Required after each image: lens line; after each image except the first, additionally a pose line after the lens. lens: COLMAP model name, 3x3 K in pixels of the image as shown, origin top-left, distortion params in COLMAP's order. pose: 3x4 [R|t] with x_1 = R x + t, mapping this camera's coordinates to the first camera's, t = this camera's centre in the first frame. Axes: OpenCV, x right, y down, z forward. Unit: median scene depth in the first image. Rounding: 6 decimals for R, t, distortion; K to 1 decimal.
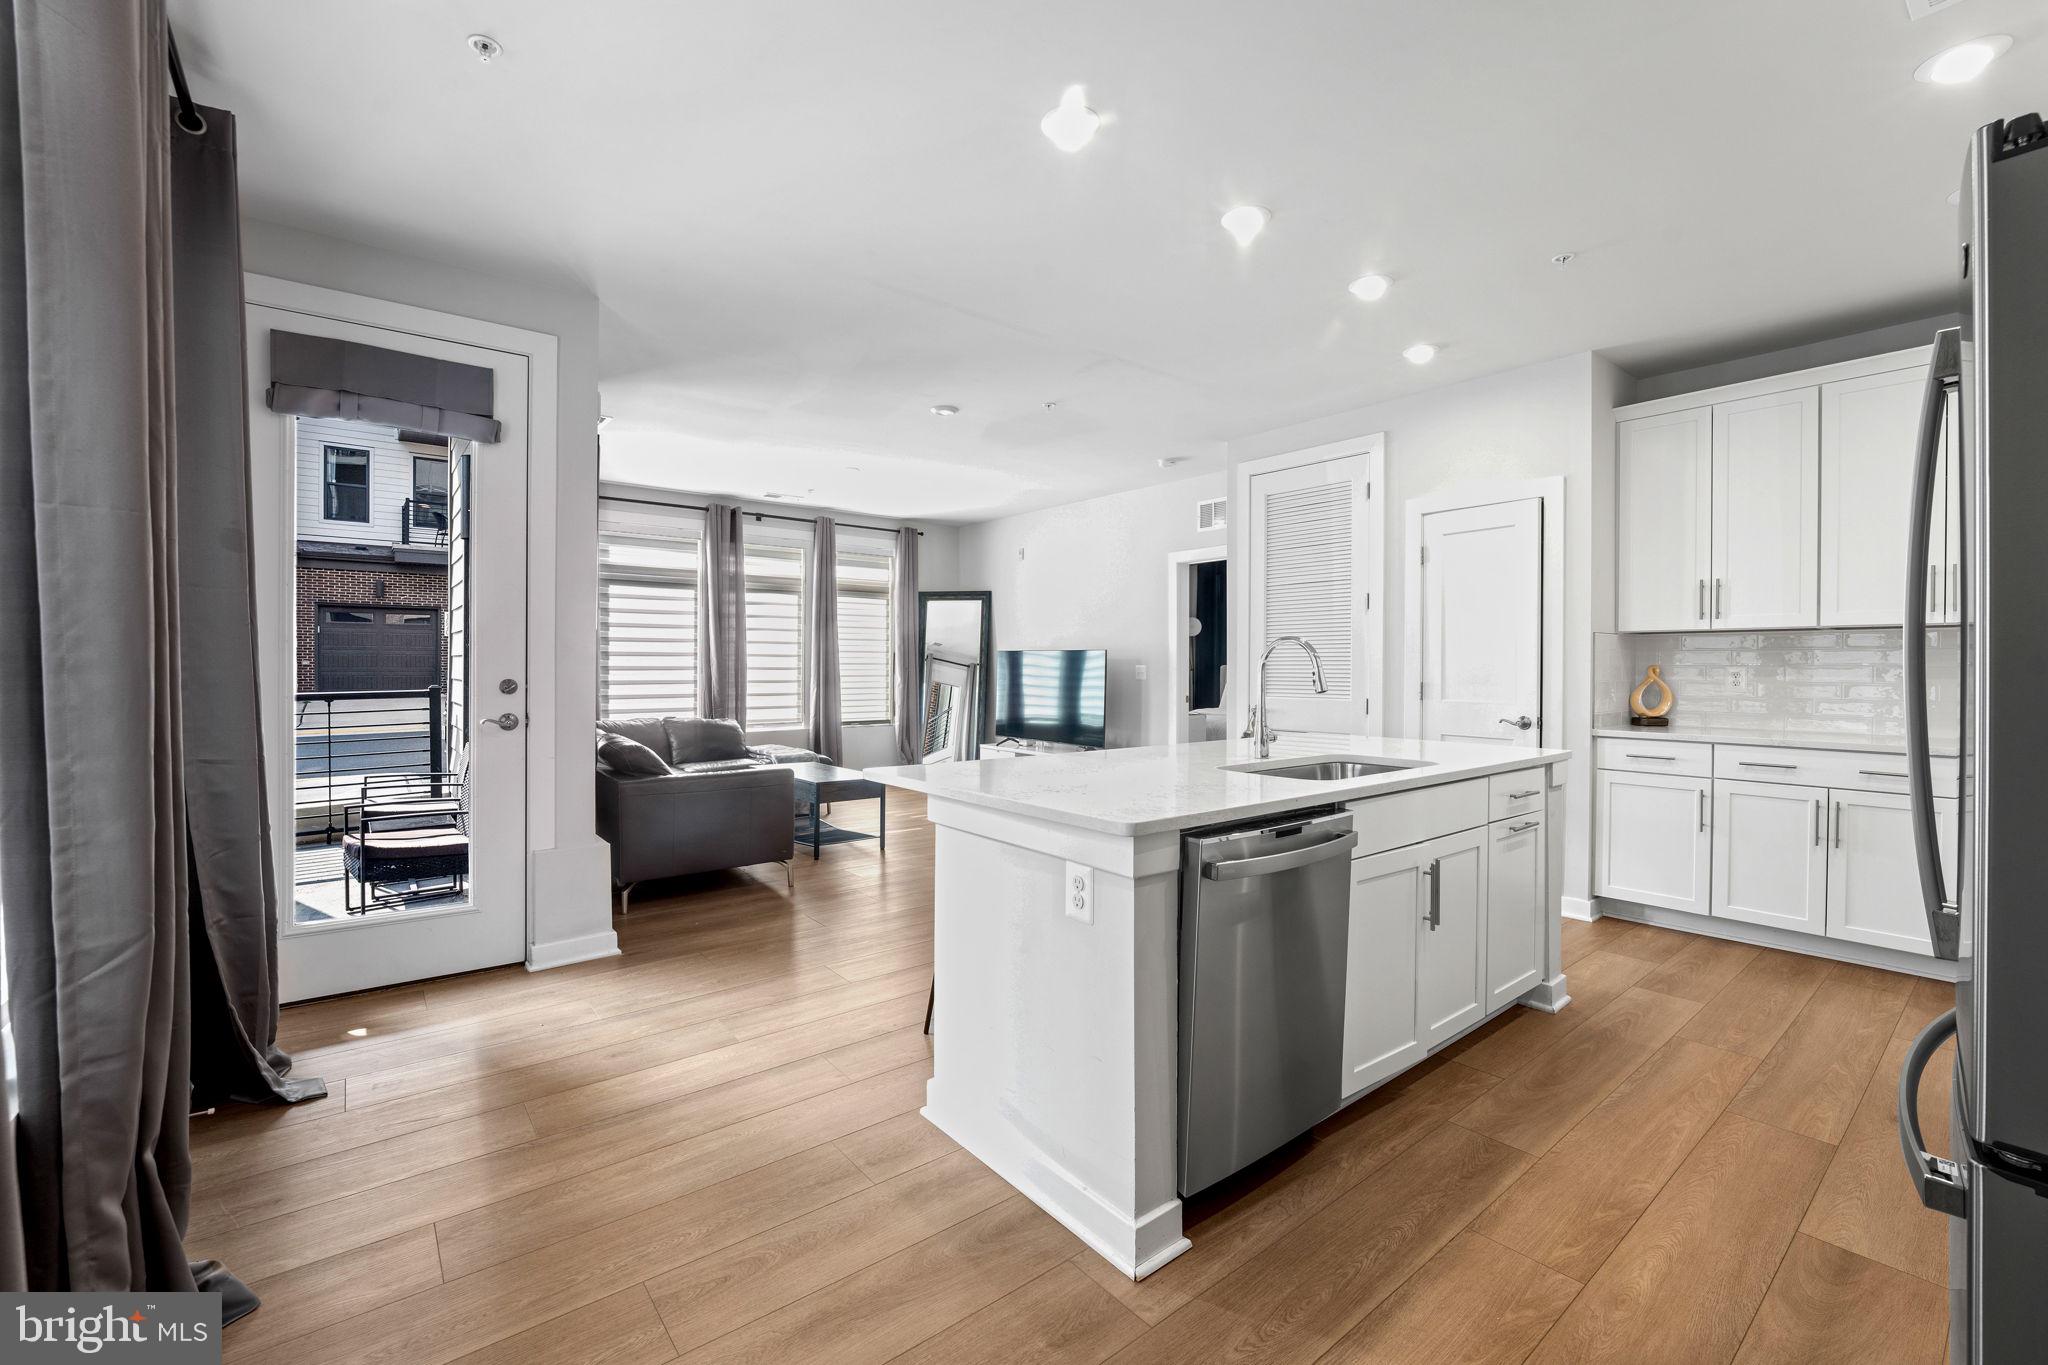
lens RADIAL K [[843.9, 0, 1007.4], [0, 843.9, 677.1], [0, 0, 1]] dist [-0.011049, 0.000195]
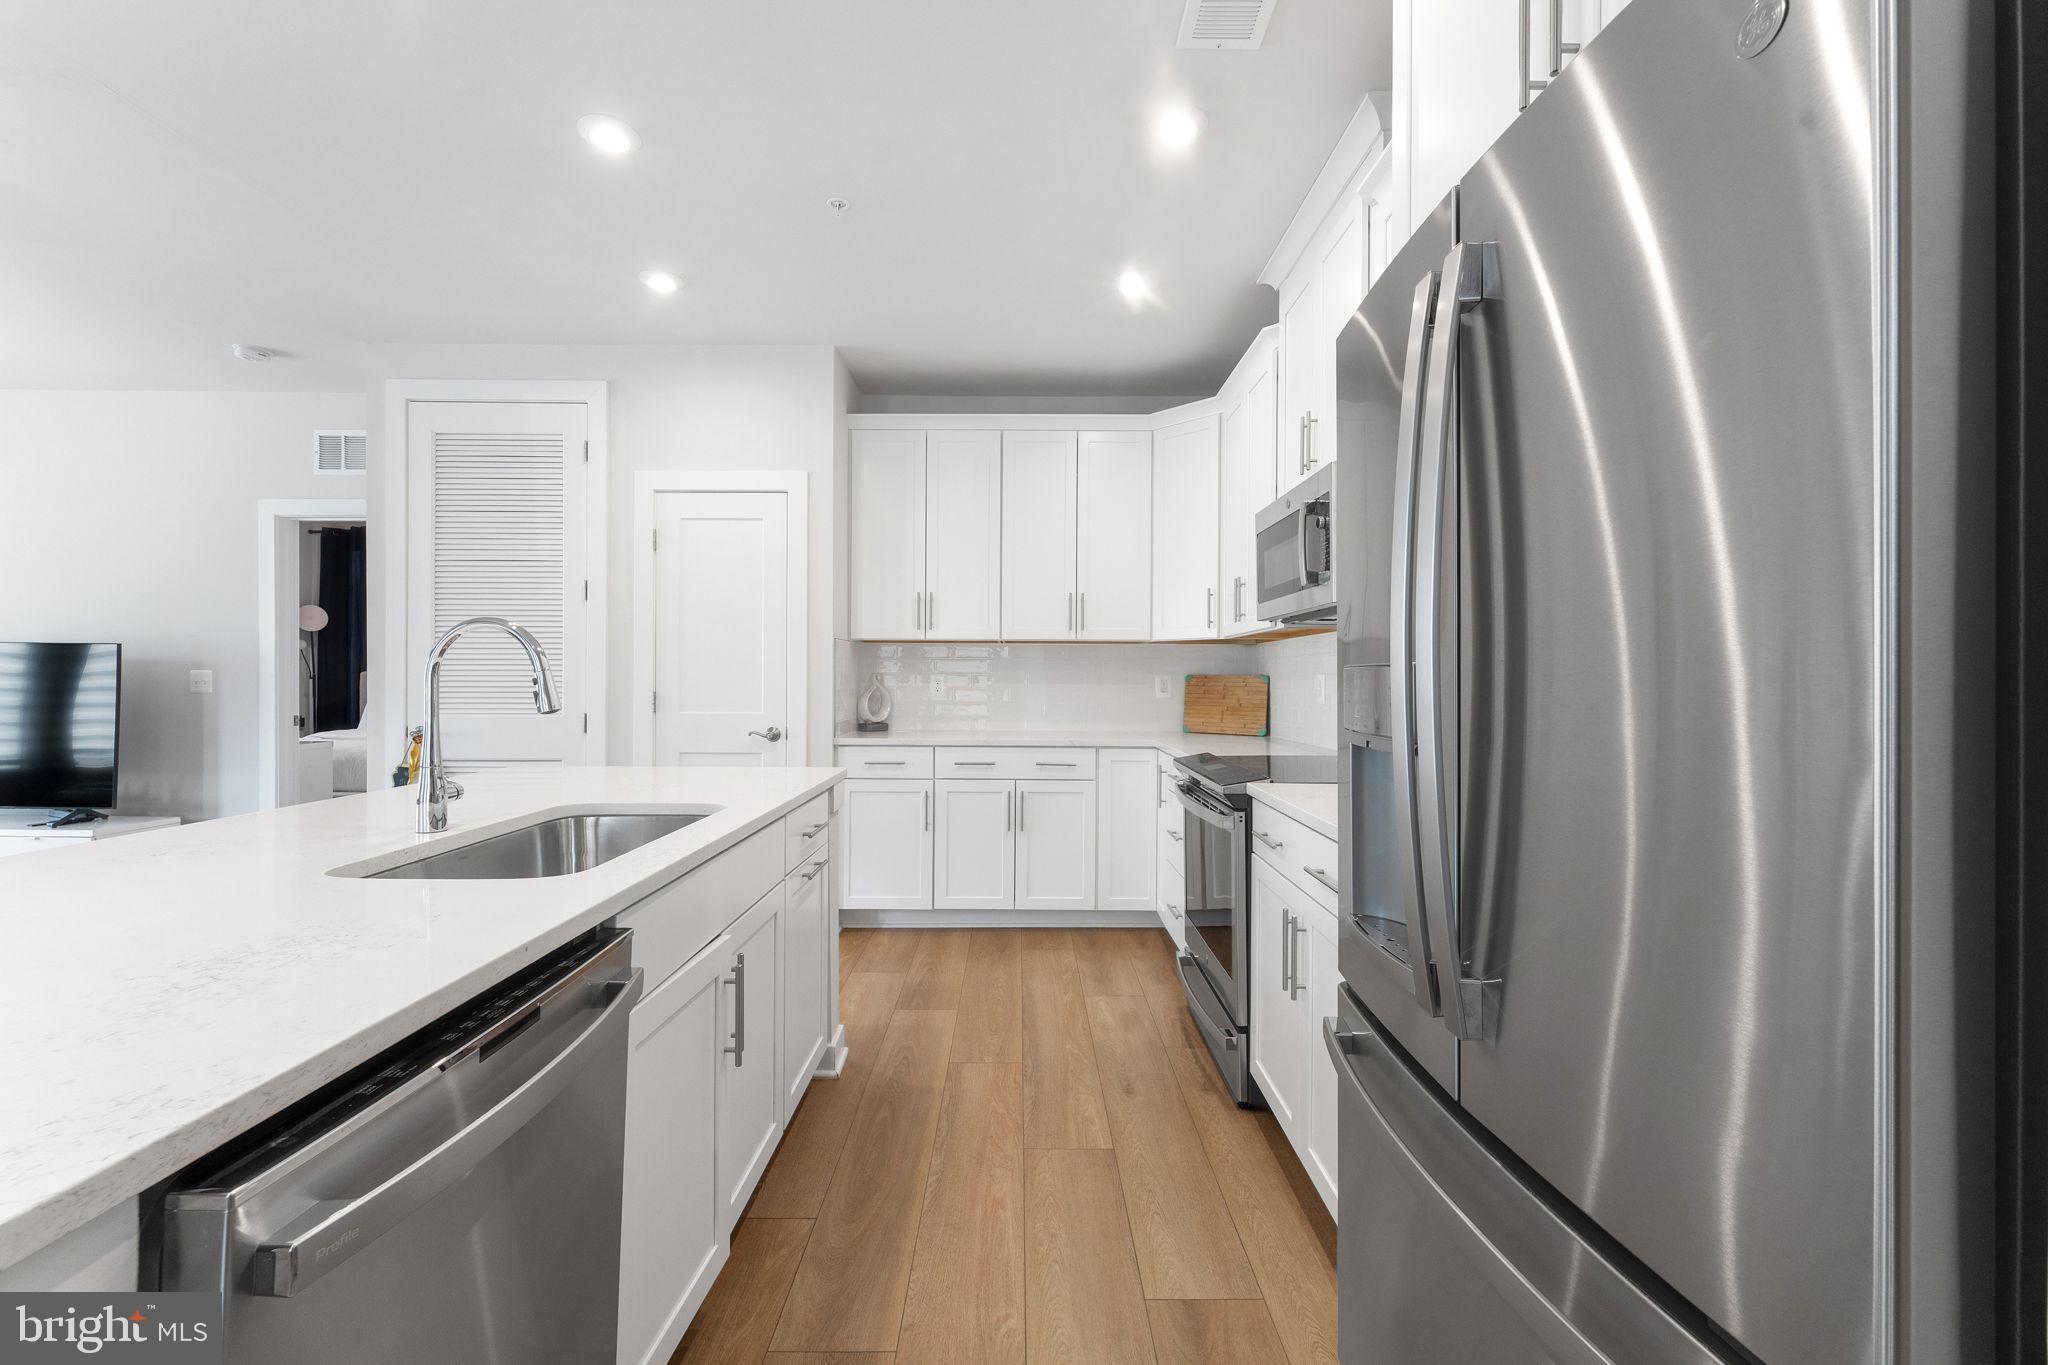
lens RADIAL K [[843.9, 0, 1043.1], [0, 843.9, 679.4], [0, 0, 1]] dist [-0.011049, 0.000195]
pose [[0.599424, -0.001530, 0.800430, 0.040992], [0.007169, 0.999968, -0.003457, -0.000422], [-0.800400, 0.007811, 0.599416, 0.140836]]
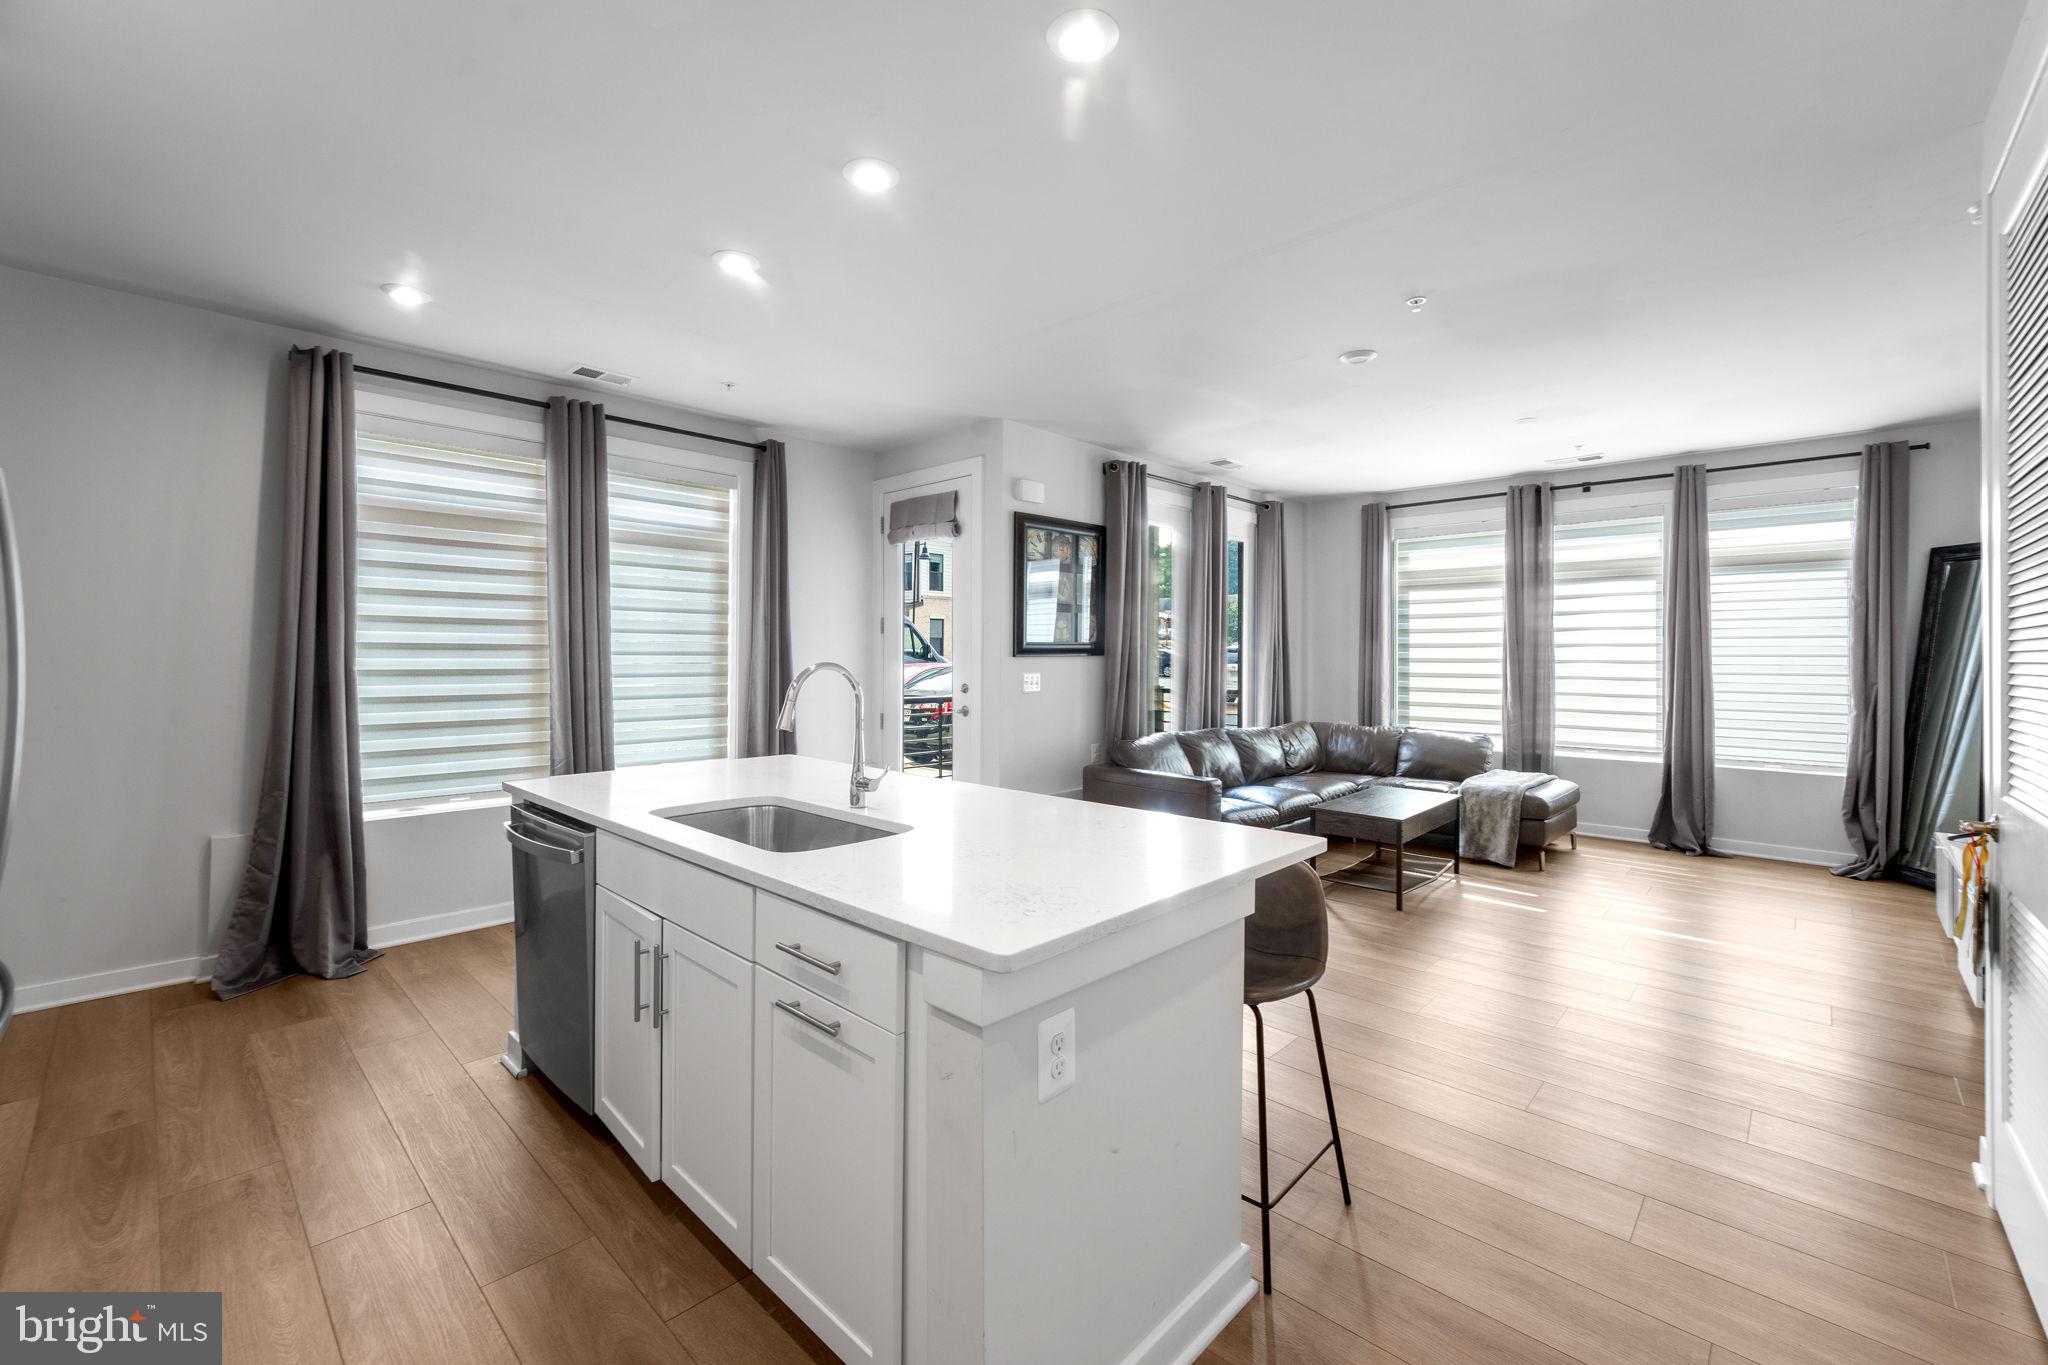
lens RADIAL K [[843.9, 0, 1036.3], [0, 843.9, 650.6], [0, 0, 1]] dist [-0.011049, 0.000195]
pose [[0.165846, -0.011592, -0.986083, 0.510363], [-0.015391, 0.999779, -0.014342, -0.020832], [0.986031, 0.017555, 0.165631, 0.456771]]
